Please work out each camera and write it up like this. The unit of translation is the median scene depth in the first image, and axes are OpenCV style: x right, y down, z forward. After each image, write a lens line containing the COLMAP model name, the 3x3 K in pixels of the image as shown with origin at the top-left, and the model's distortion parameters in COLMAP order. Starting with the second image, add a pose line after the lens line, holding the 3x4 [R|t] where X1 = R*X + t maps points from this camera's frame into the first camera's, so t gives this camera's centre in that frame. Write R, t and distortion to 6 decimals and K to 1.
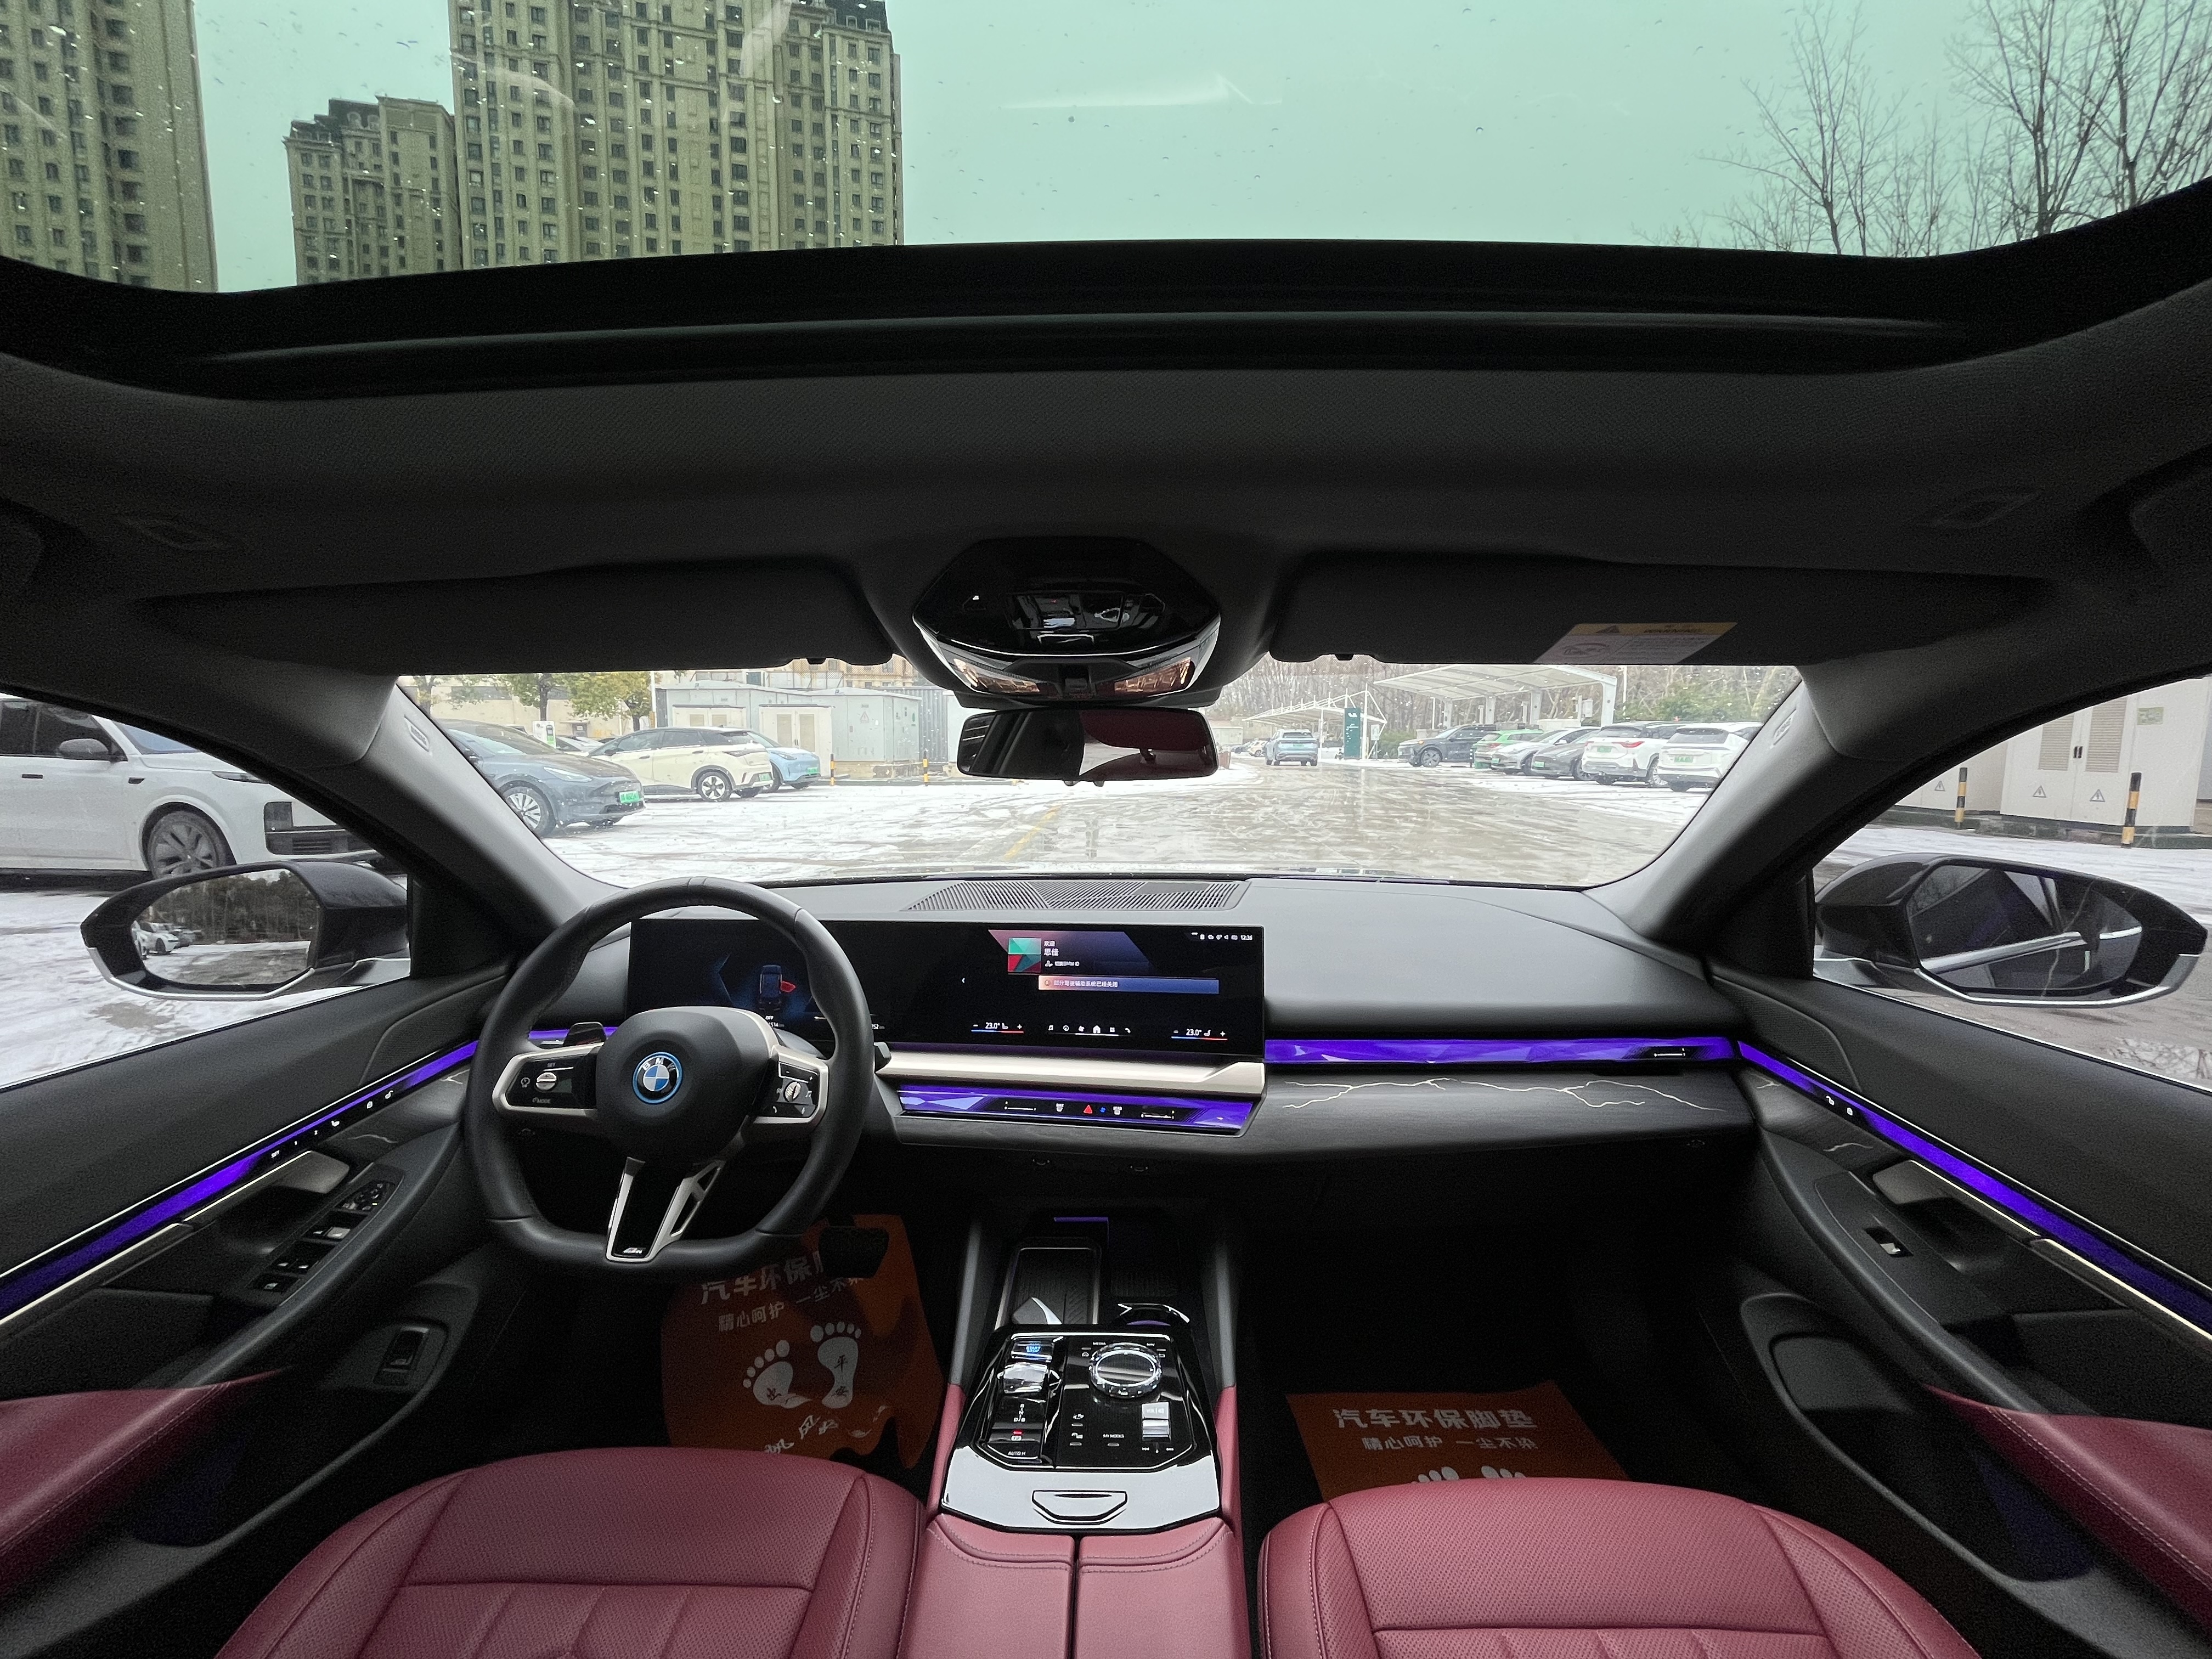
lens RADIAL K [[894.6, 0, 1106.0], [0, 894.6, 829.5], [0, 0, 1]] dist [-0.001792, -0.000652]
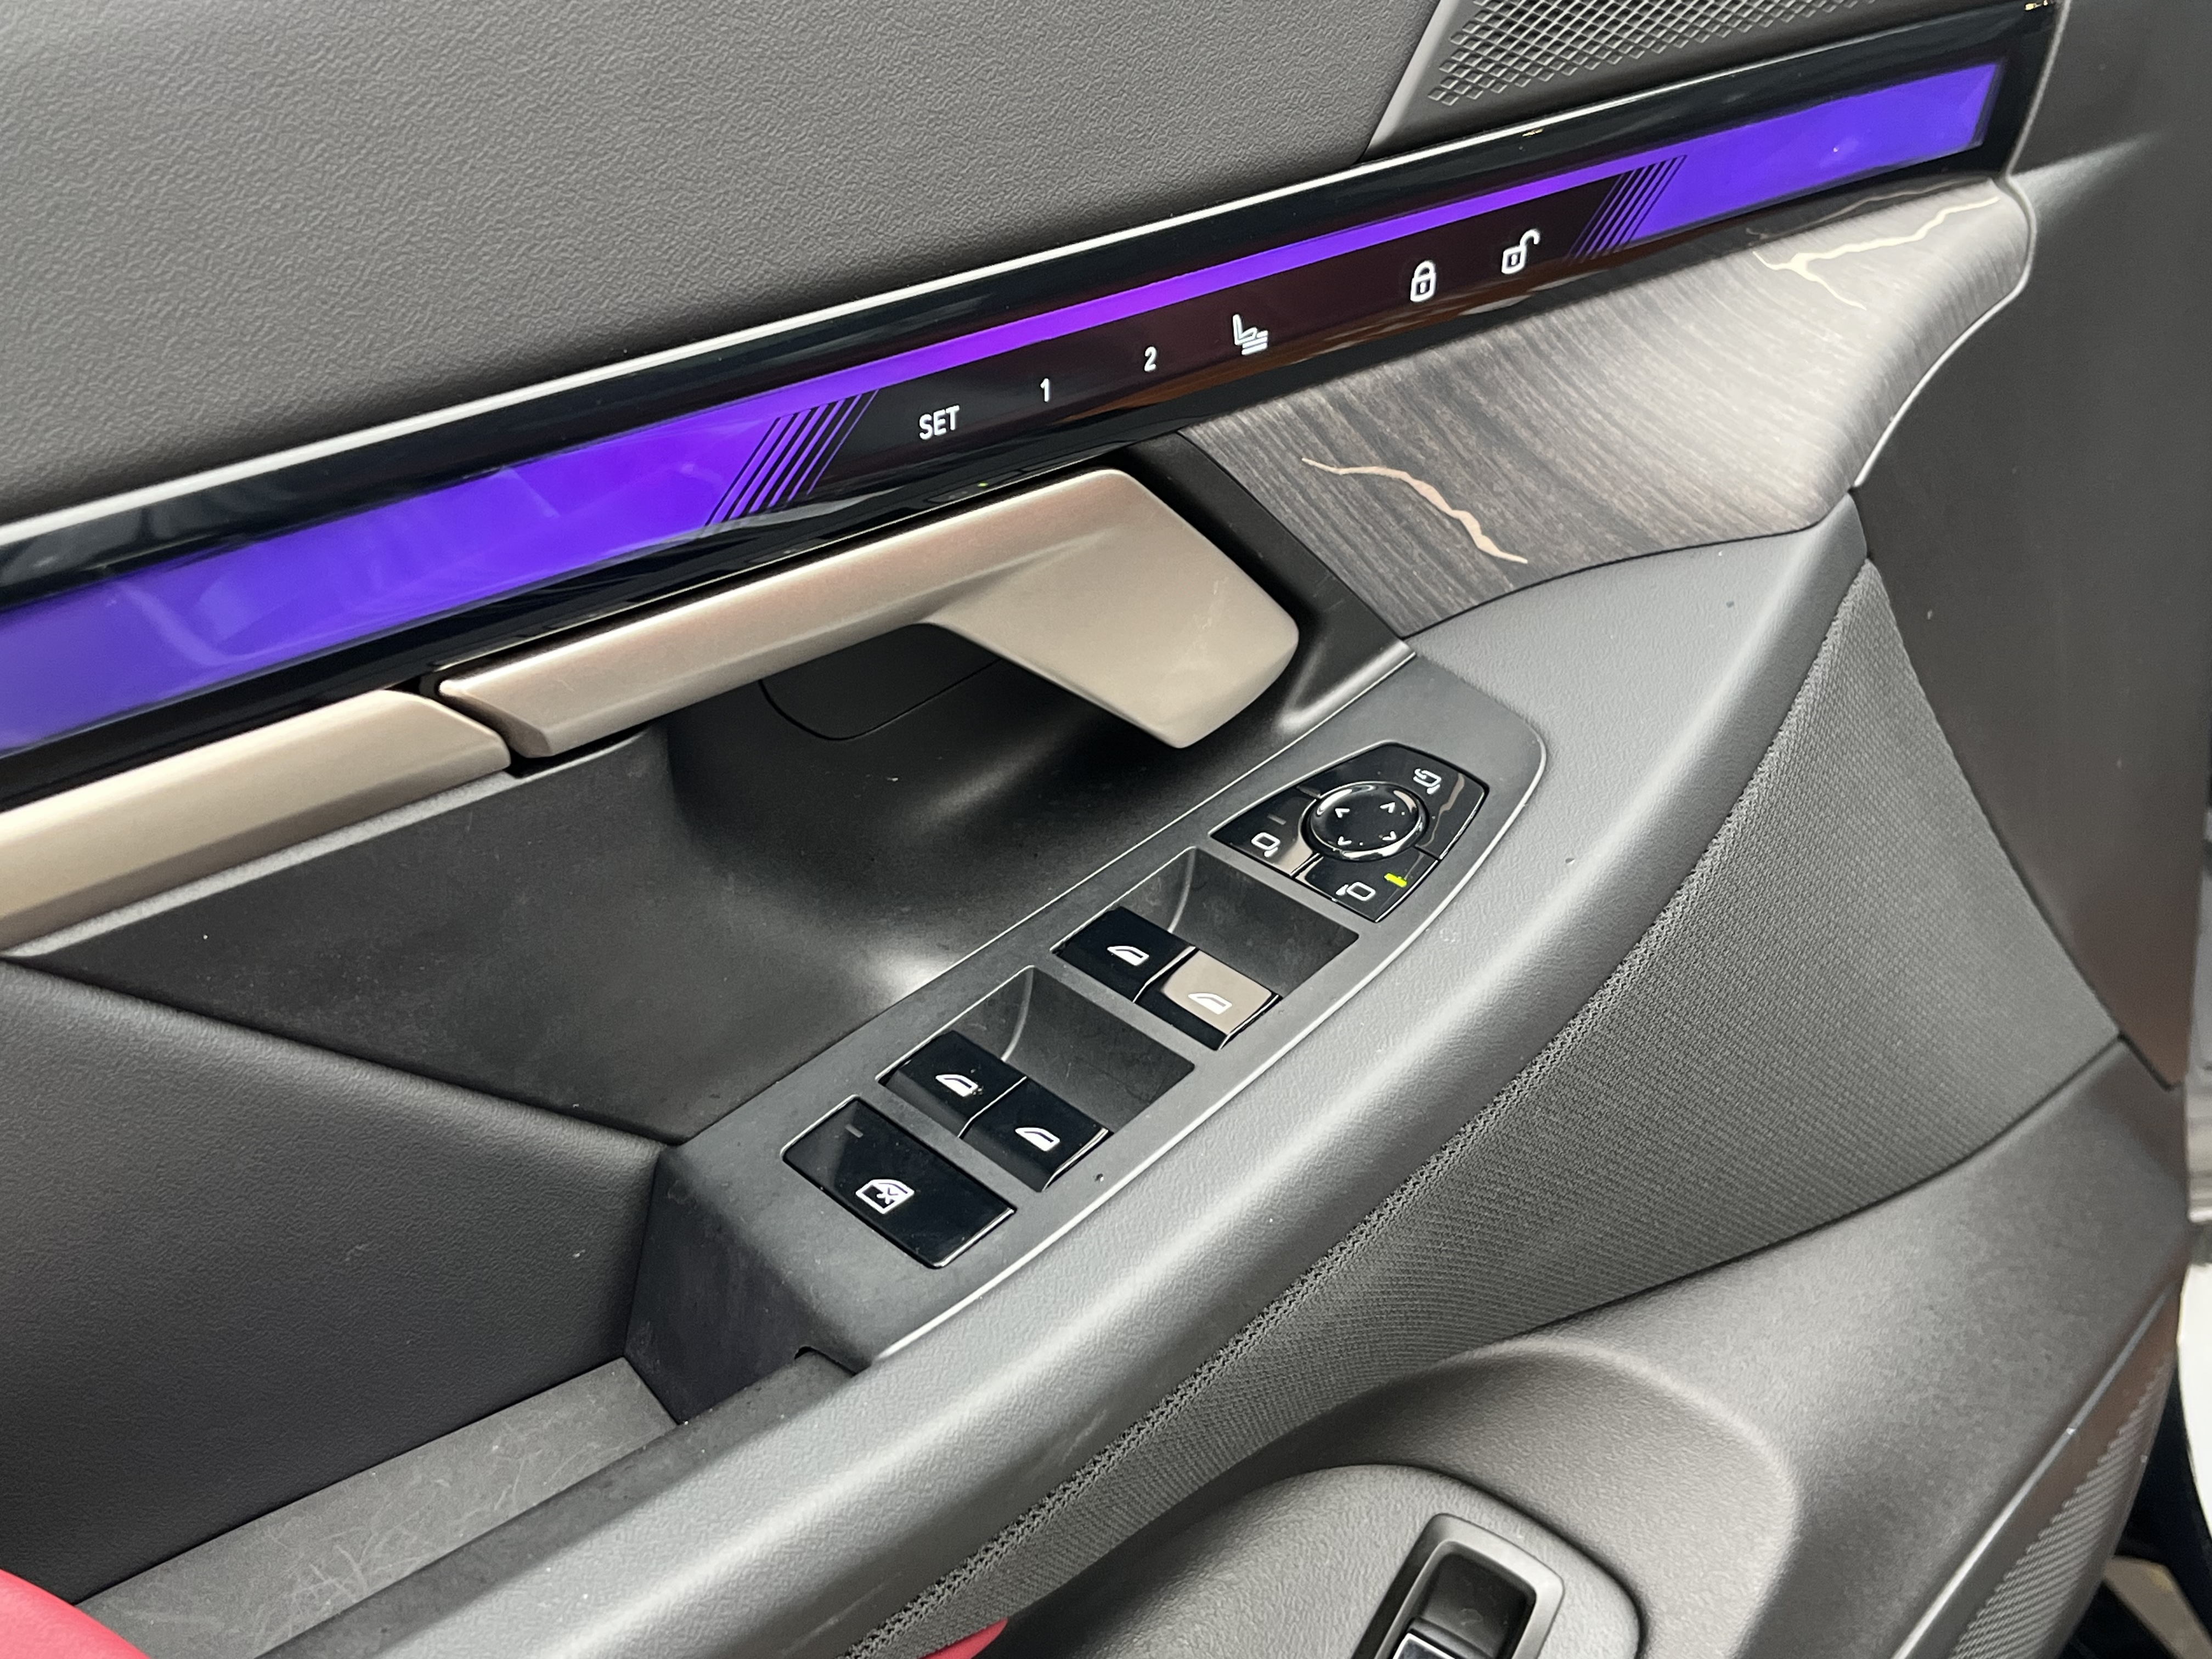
lens RADIAL K [[2583.7, 0, 1106.0], [0, 2583.7, 829.5], [0, 0, 1]] dist [0.047388, -0.173305]
pose [[0.695930, 0.265012, -0.667420, -0.485095], [-0.051152, 0.945346, 0.322031, 0.232516], [0.716285, -0.189971, 0.671451, 0.577815]]
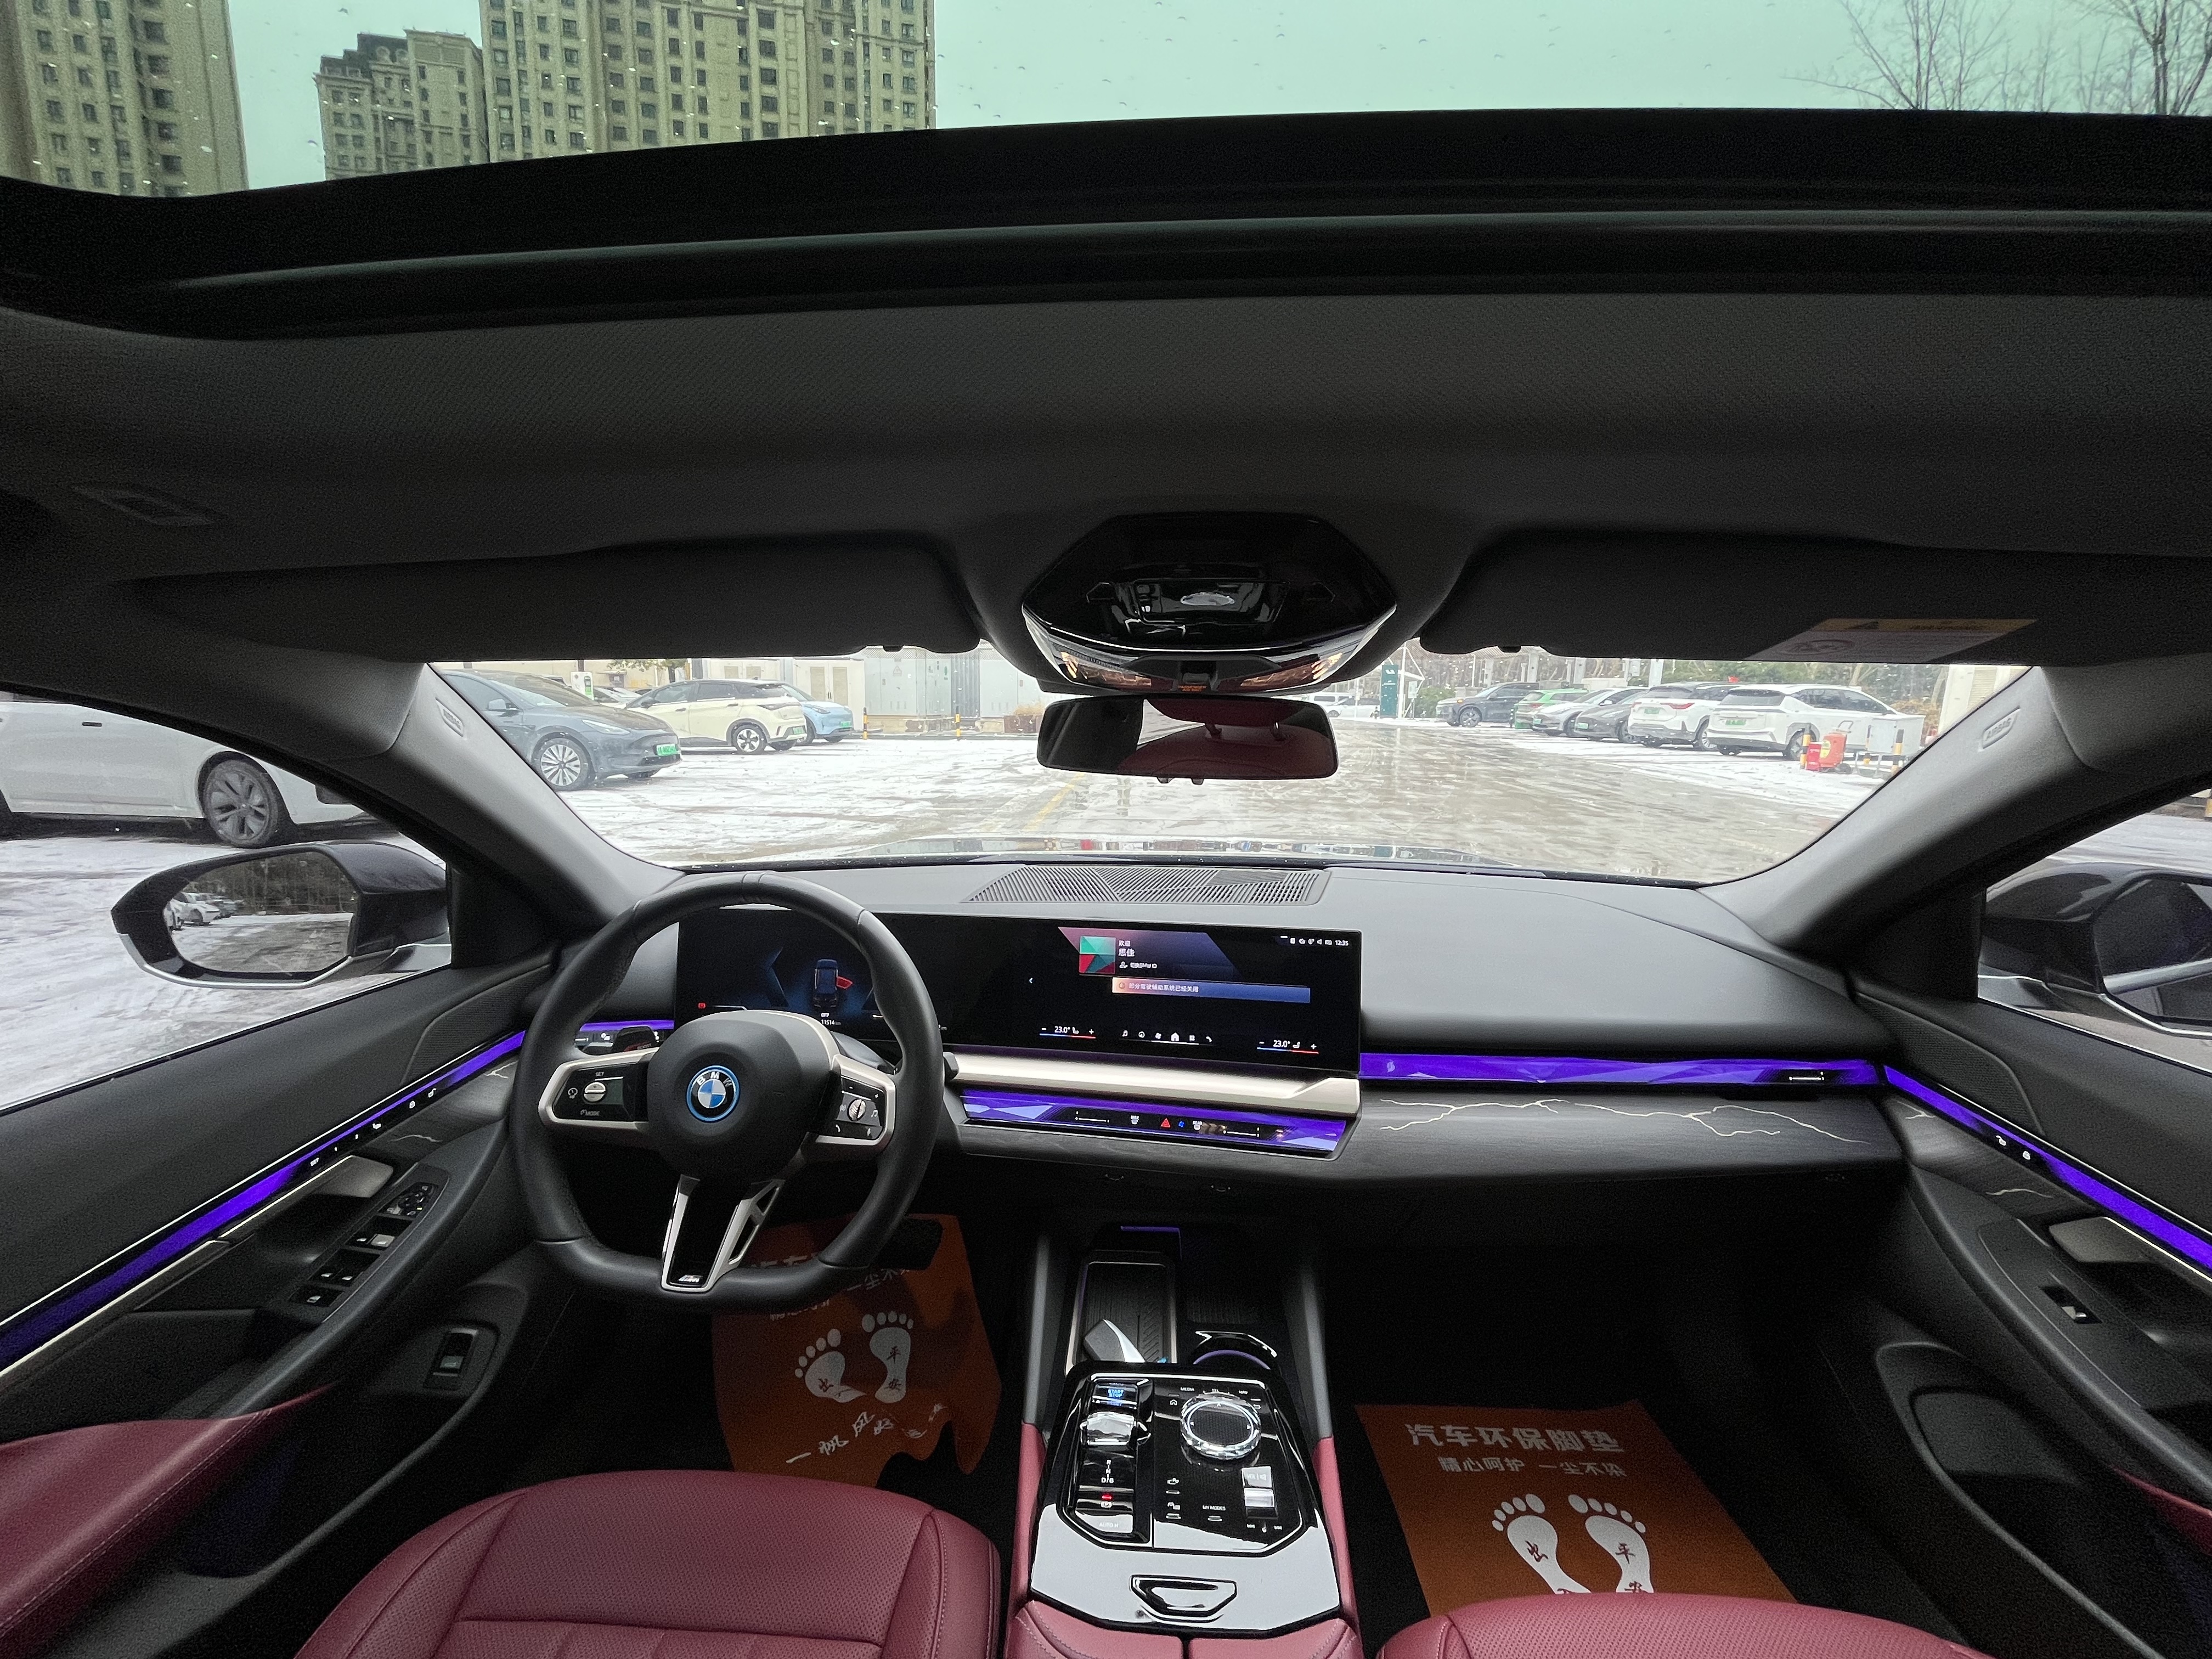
lens RADIAL K [[894.6, 0, 1106.0], [0, 894.6, 829.5], [0, 0, 1]] dist [-0.001792, -0.000652]
pose [[0.999372, 0.014504, -0.032326, -0.055662], [-0.012878, 0.998669, 0.049940, -0.037305], [0.033007, -0.049492, 0.998229, 0.083185]]
